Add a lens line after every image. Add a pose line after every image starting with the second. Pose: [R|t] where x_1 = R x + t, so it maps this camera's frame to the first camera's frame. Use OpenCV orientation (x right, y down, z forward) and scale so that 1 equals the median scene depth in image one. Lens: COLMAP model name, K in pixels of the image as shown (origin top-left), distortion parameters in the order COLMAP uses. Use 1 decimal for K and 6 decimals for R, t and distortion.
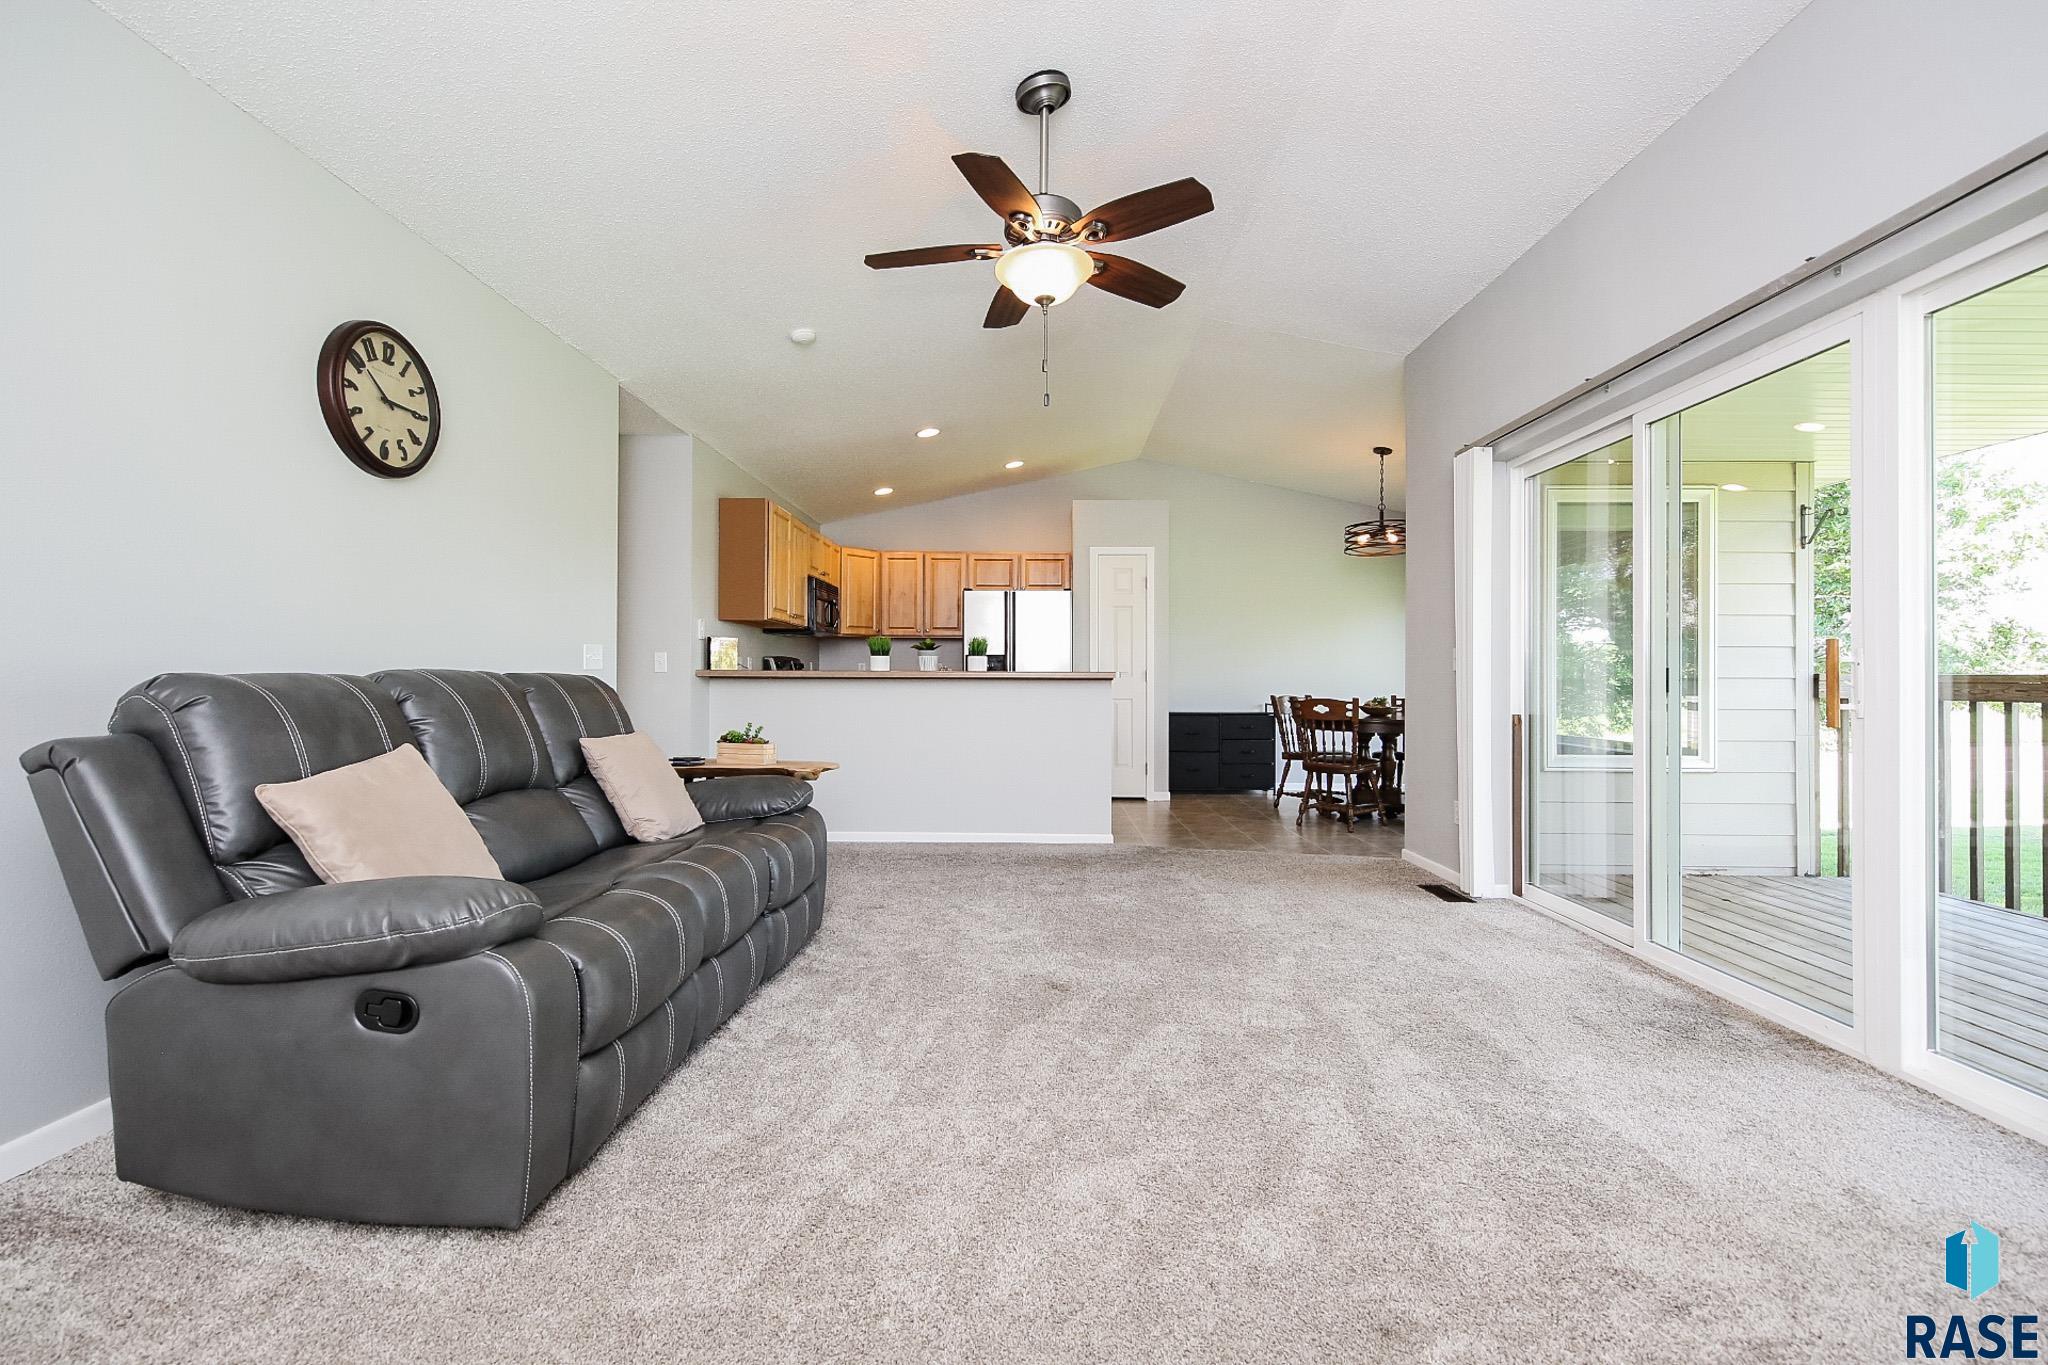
lens RADIAL K [[892.2, 0, 1021.5], [0, 892.2, 675.0], [0, 0, 1]] dist [0.016127, -0.011287]
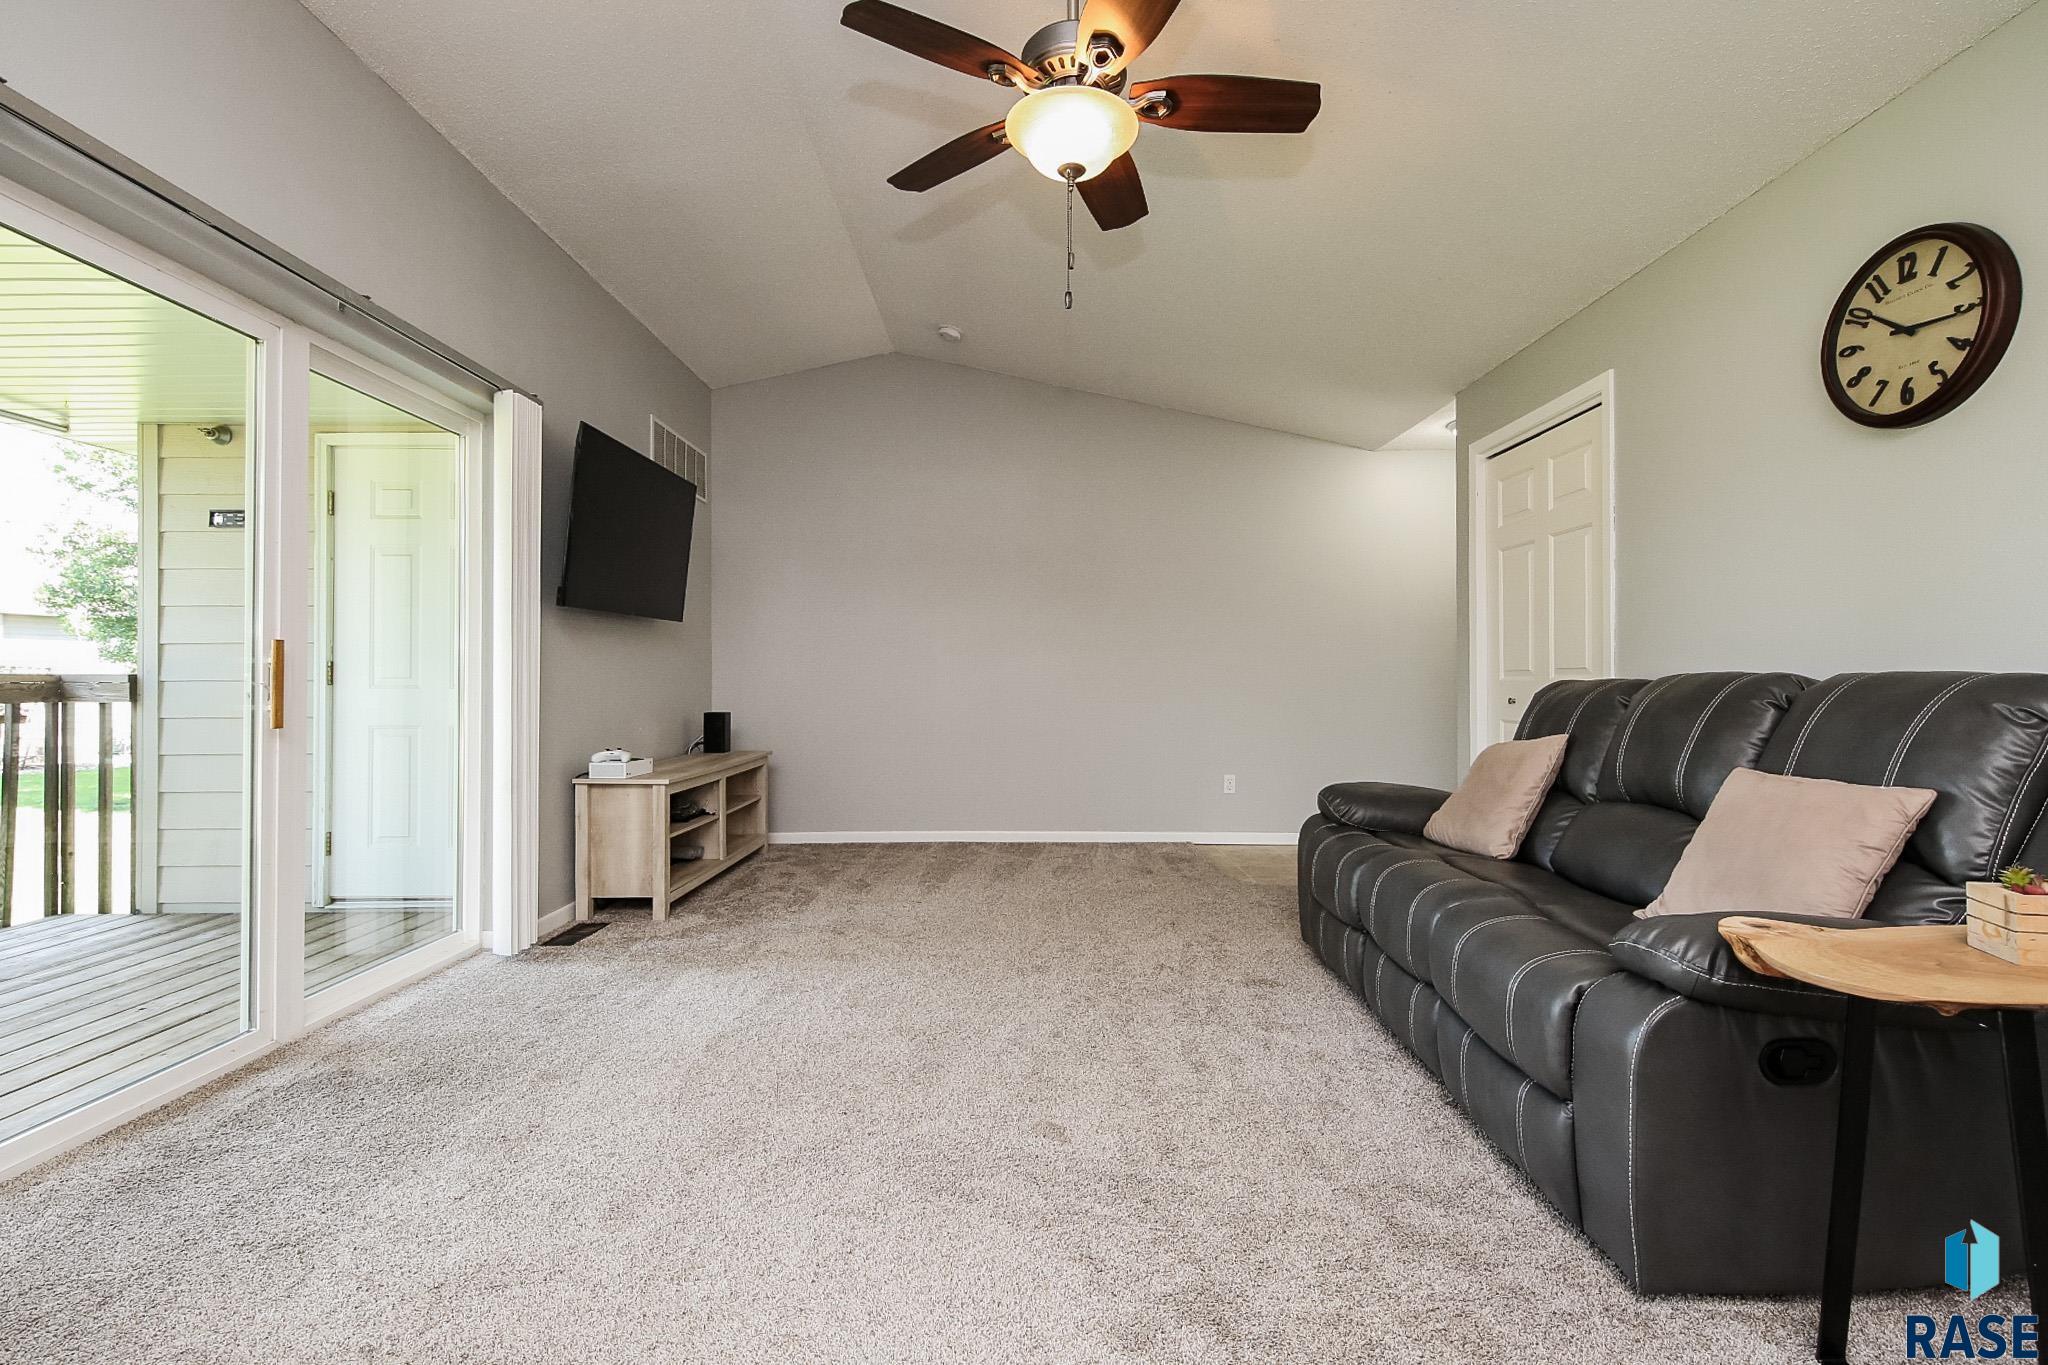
lens RADIAL K [[906.5, 0, 1025.9], [0, 906.5, 679.5], [0, 0, 1]] dist [0.000526, -0.000482]
pose [[-0.999834, -0.002474, -0.018054, 0.071276], [-0.002229, 0.999905, -0.013571, 0.012466], [0.018086, -0.013528, -0.999745, 1.643990]]
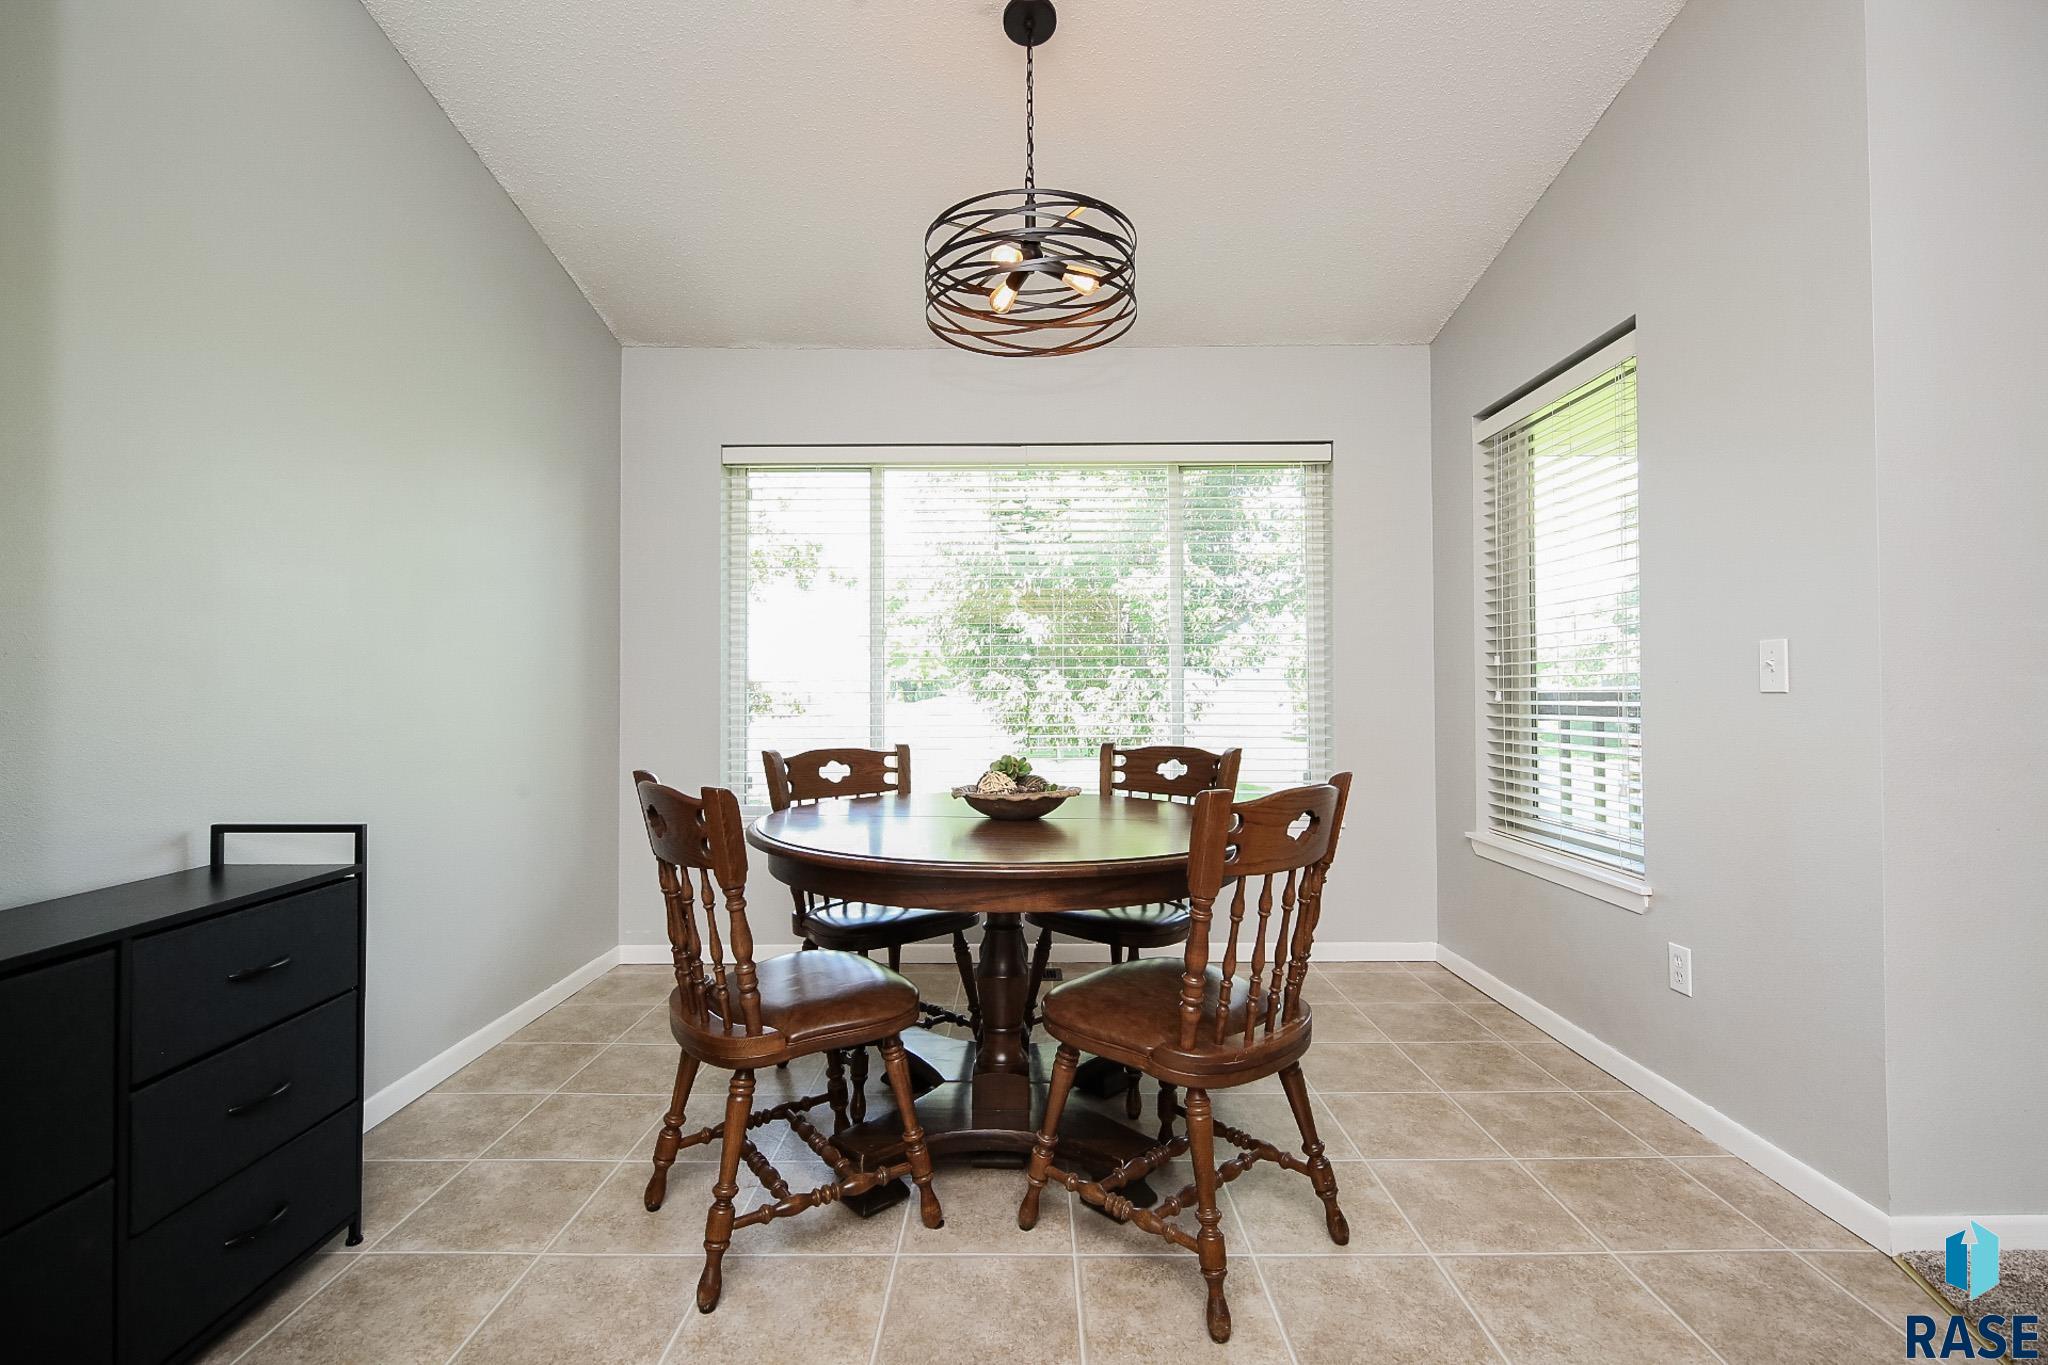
lens RADIAL K [[907.6, 0, 1024.0], [0, 907.6, 682.5], [0, 0, 1]] dist [0.036553, -0.022470]
pose [[-0.012545, 0.005863, 0.999904, 0.144290], [-0.003119, 0.999978, -0.005903, -0.003150], [-0.999916, -0.003193, -0.012526, 2.230652]]
